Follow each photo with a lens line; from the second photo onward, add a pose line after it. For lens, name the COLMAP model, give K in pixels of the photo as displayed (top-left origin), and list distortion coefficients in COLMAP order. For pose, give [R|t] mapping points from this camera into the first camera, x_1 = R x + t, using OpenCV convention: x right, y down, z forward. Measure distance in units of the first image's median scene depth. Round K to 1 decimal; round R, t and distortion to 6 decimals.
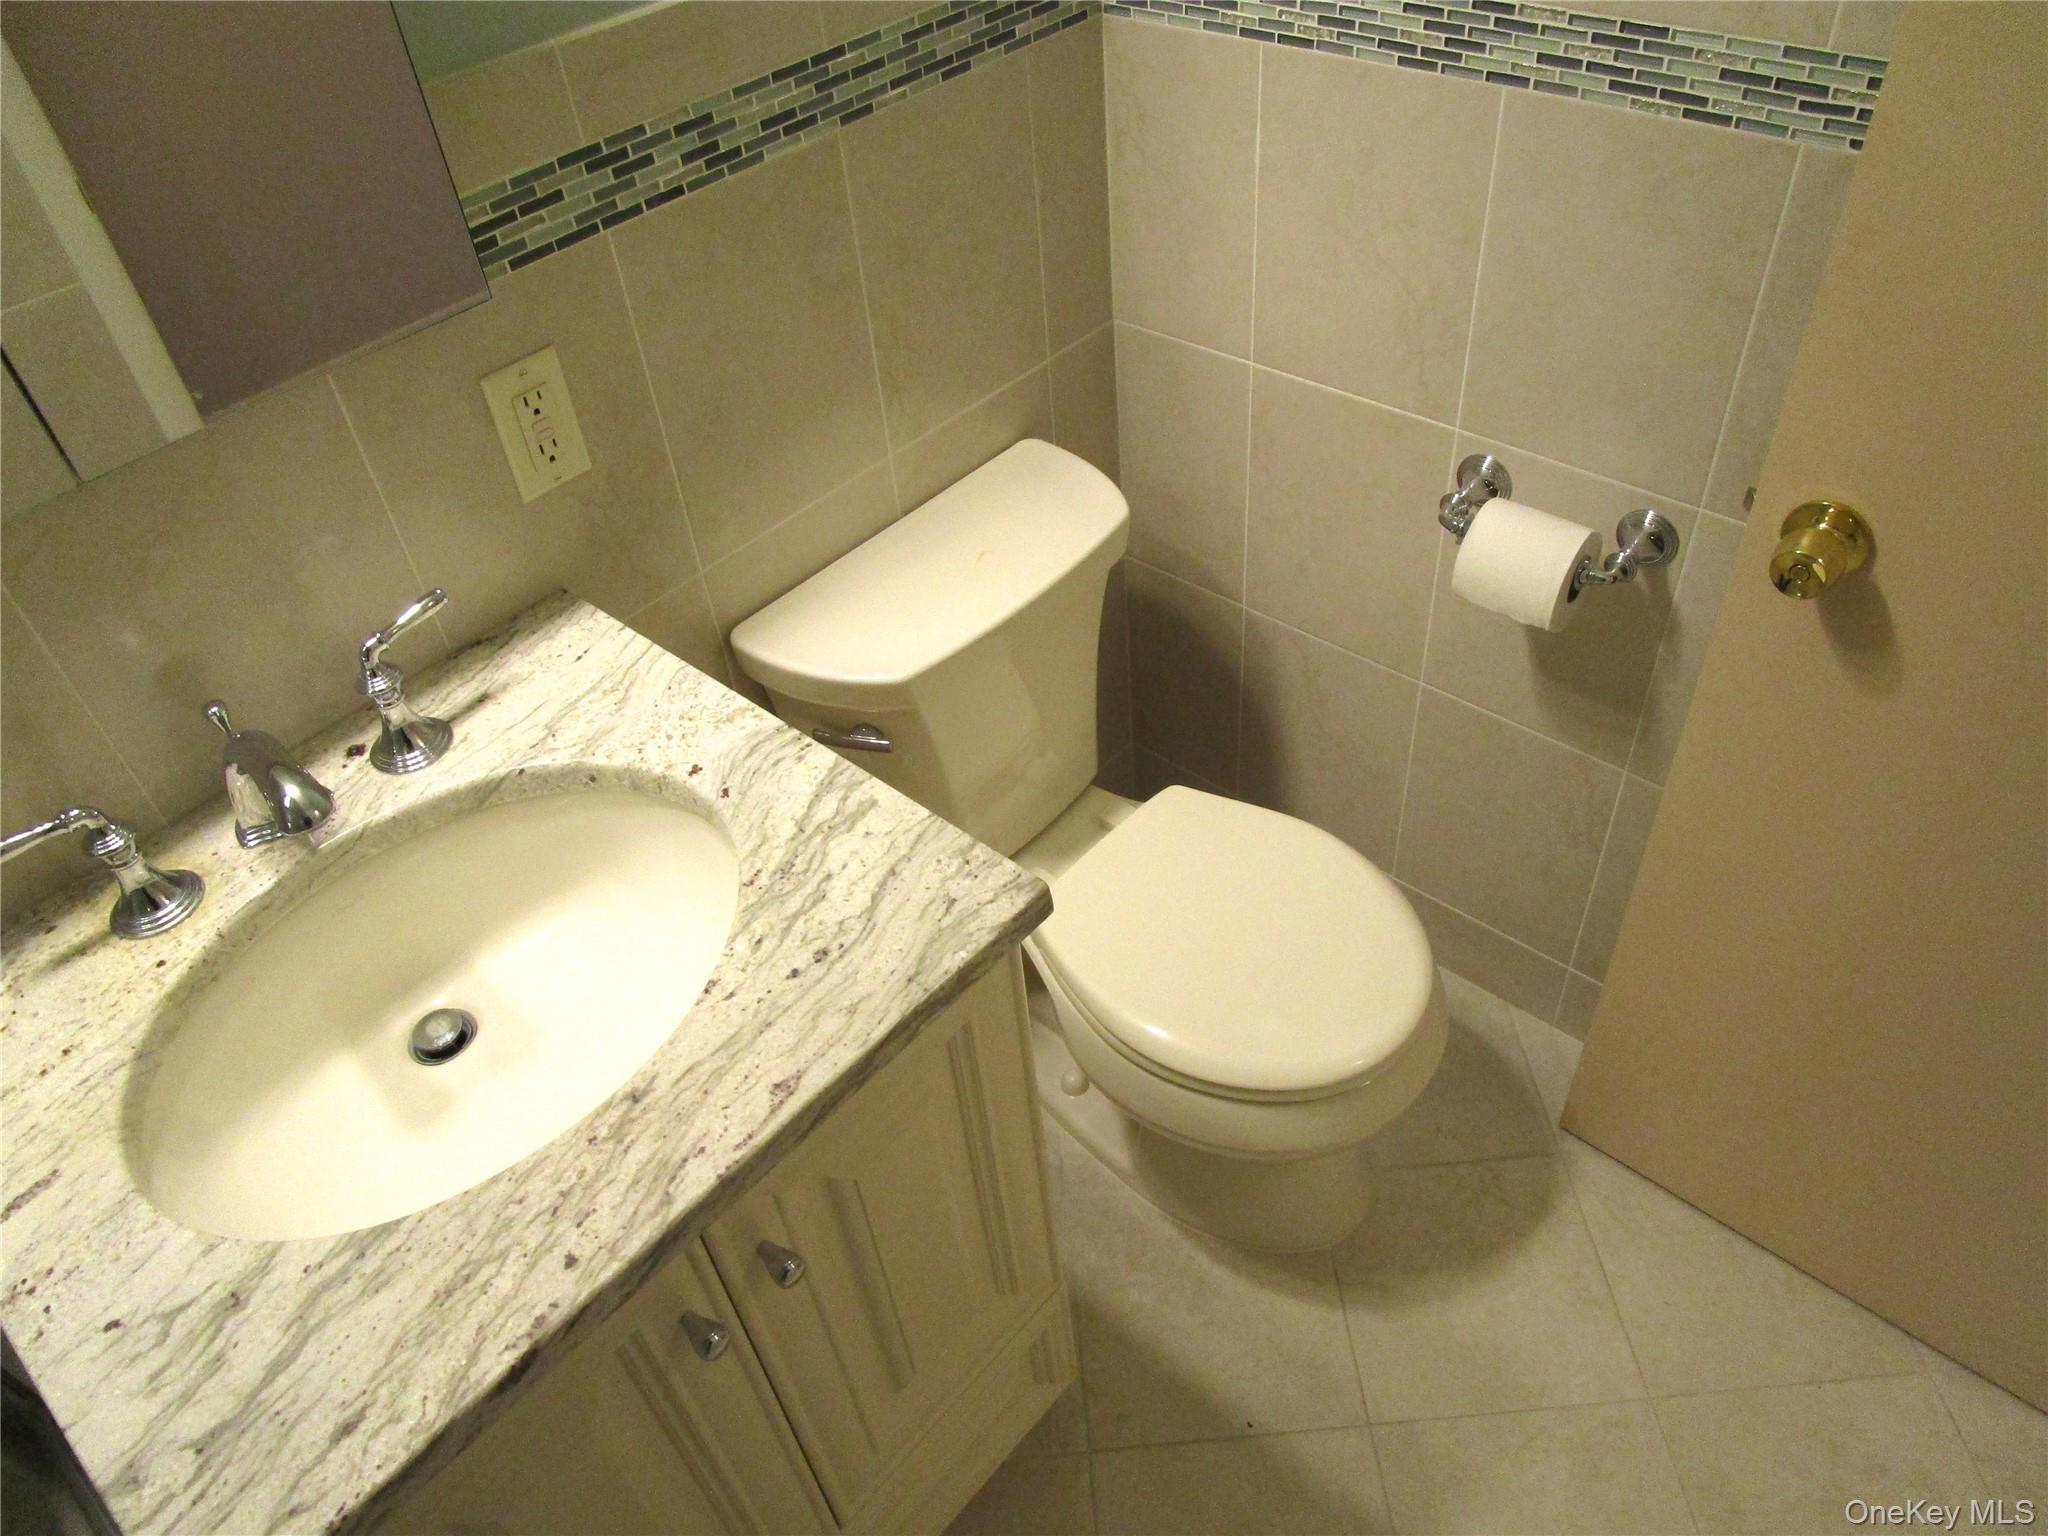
lens RADIAL K [[1471.1, 0, 1018.8], [0, 1471.1, 775.6], [0, 0, 1]] dist [-0.035065, 0.013510]
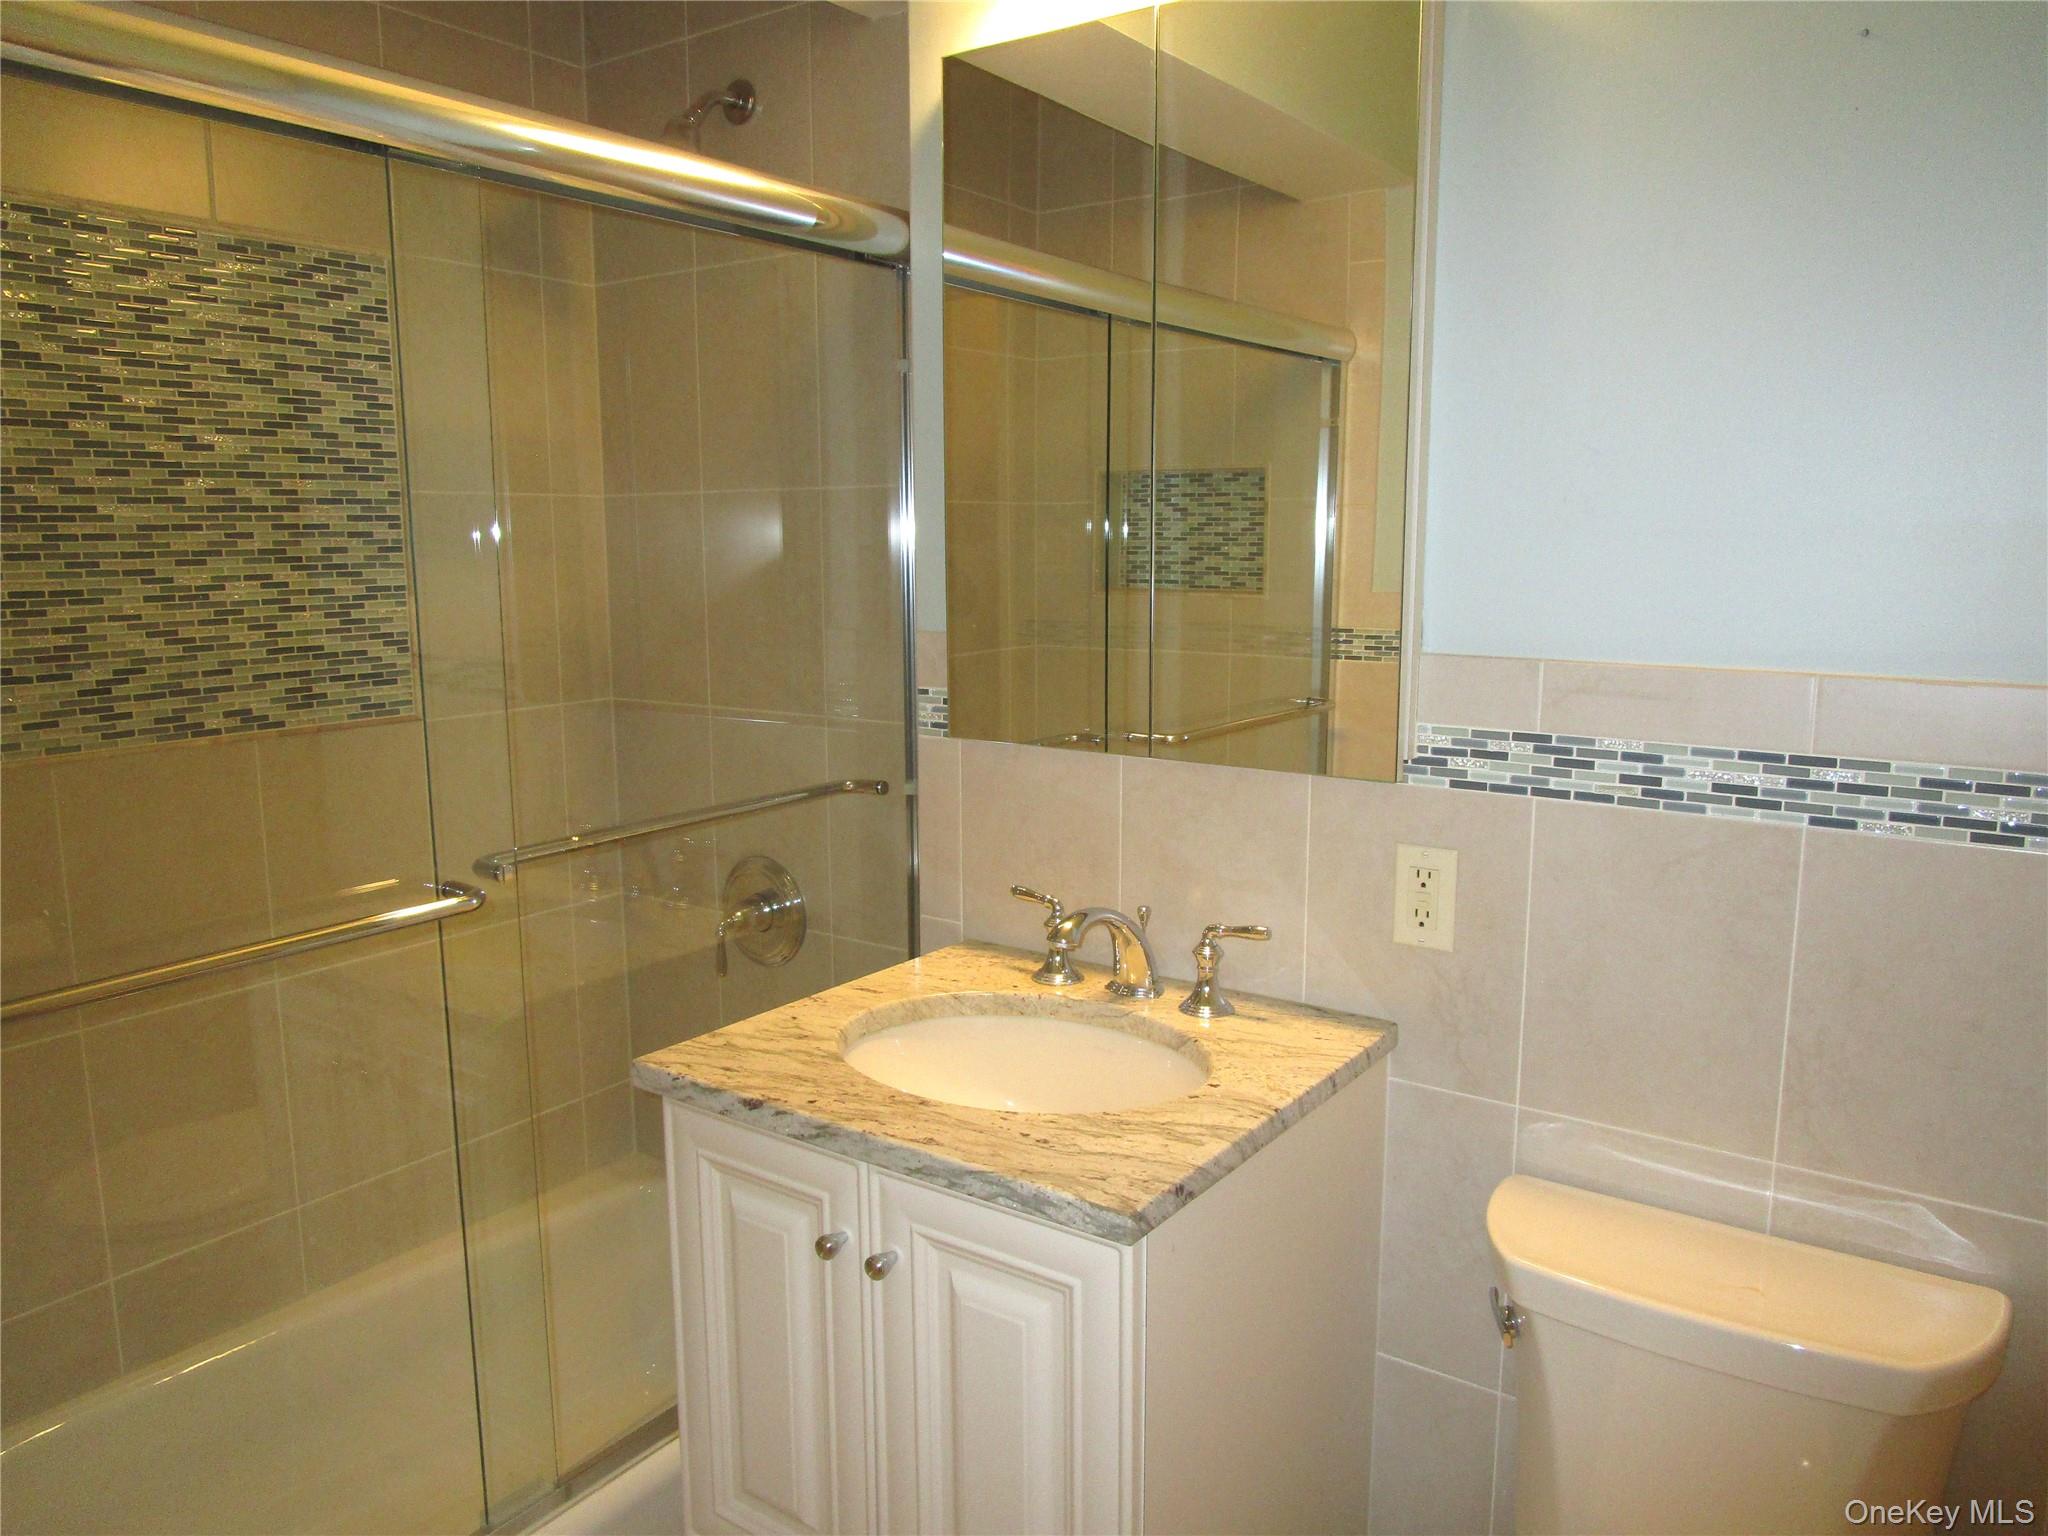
lens RADIAL K [[1471.1, 0, 1018.8], [0, 1471.1, 775.6], [0, 0, 1]] dist [-0.035065, 0.013510]
pose [[0.103165, 0.241225, -0.964970, 0.916103], [-0.685479, 0.720223, 0.106758, -0.212441], [0.720746, 0.650453, 0.239656, 0.347839]]
